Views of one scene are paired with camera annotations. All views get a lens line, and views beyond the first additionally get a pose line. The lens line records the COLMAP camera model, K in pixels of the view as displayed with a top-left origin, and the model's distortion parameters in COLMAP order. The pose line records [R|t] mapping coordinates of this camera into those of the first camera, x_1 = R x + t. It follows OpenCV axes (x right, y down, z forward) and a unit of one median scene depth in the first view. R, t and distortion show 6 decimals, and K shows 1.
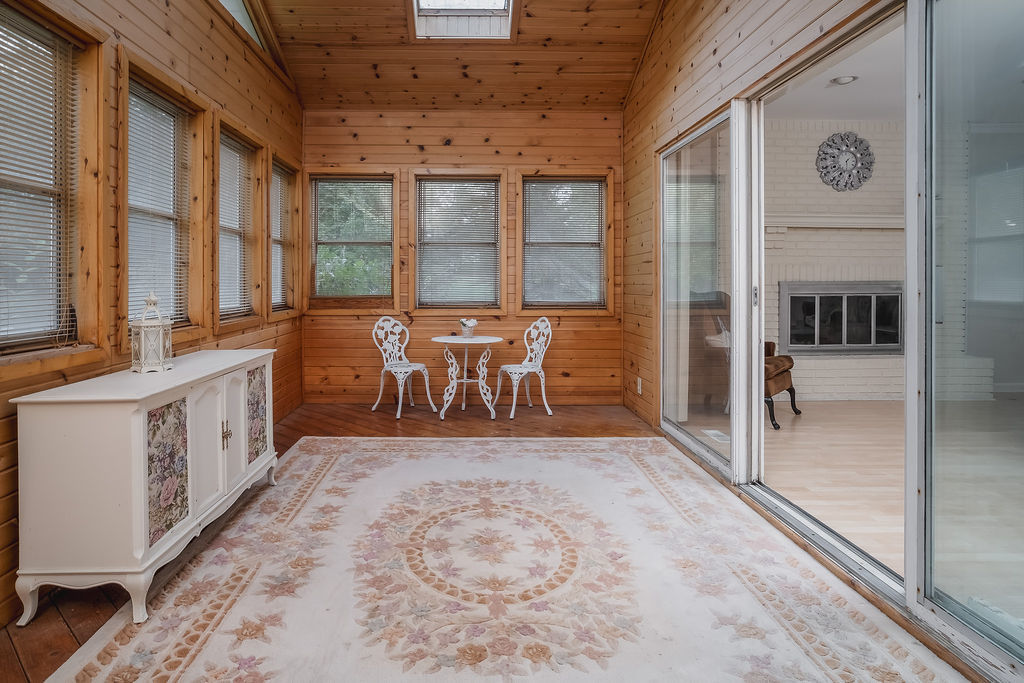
lens RADIAL K [[589.9, 0, 507.4], [0, 589.9, 286.3], [0, 0, 1]] dist [-0.049118, 0.000207]
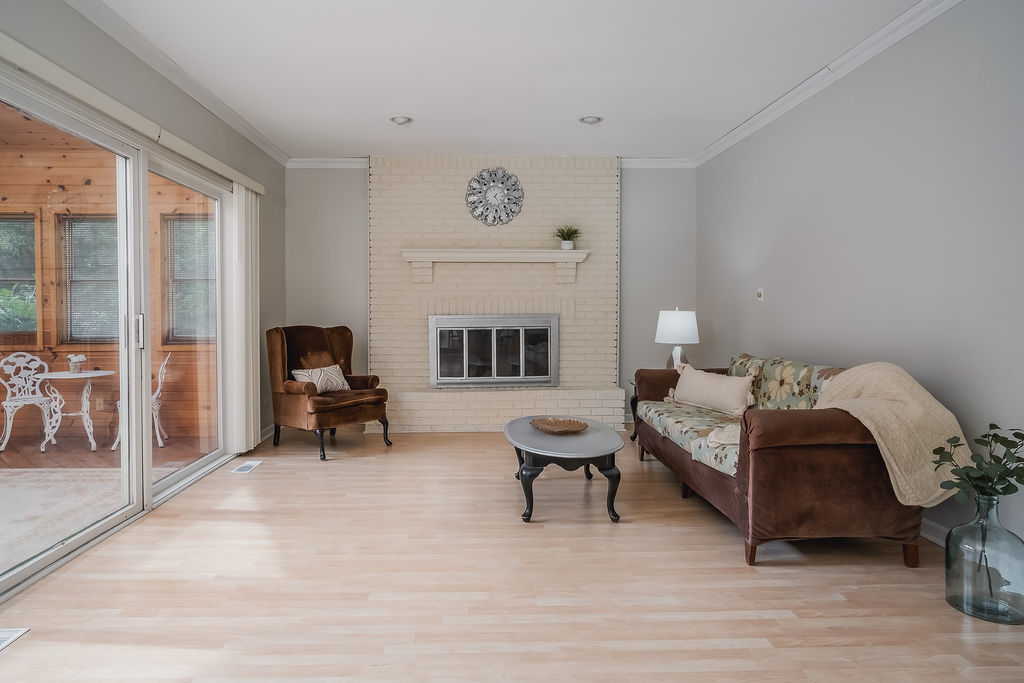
lens RADIAL K [[594.4, 0, 508.0], [0, 594.4, 323.6], [0, 0, 1]] dist [-0.019192, 0.001826]
pose [[0.999708, -0.006738, 0.023217, 0.636927], [0.006496, 0.999924, 0.010458, -0.004318], [-0.023286, -0.010304, 0.999676, -0.047739]]
